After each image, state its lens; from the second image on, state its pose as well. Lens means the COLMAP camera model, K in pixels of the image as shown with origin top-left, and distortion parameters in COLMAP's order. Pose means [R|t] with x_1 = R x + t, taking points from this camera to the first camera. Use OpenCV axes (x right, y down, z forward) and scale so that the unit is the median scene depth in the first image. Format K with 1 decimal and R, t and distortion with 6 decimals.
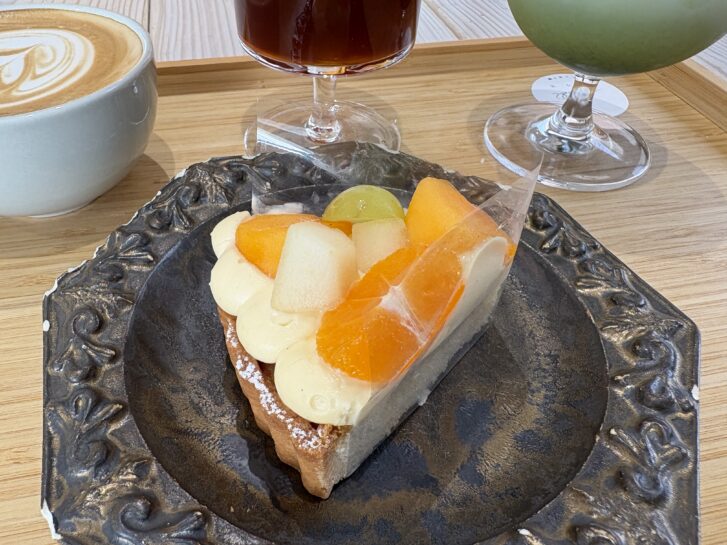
lens RADIAL K [[568.3, 0, 315.5], [0, 568.3, 275.6], [0, 0, 1]] dist [-0.013667, 0.000304]
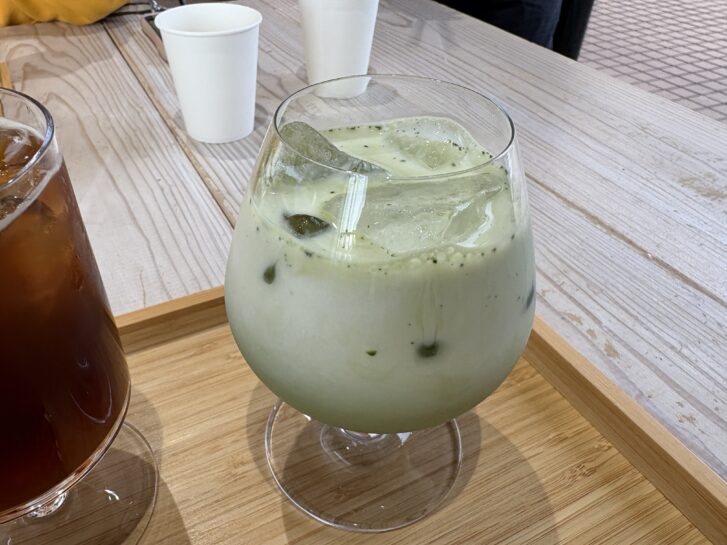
lens RADIAL K [[568.6, 0, 317.2], [0, 568.6, 274.9], [0, 0, 1]] dist [-0.003201, 0.005091]
pose [[0.966708, -0.164980, 0.195597, 0.437991], [0.181300, 0.981034, -0.068577, -0.719849], [-0.180573, 0.101755, 0.978284, 0.319664]]
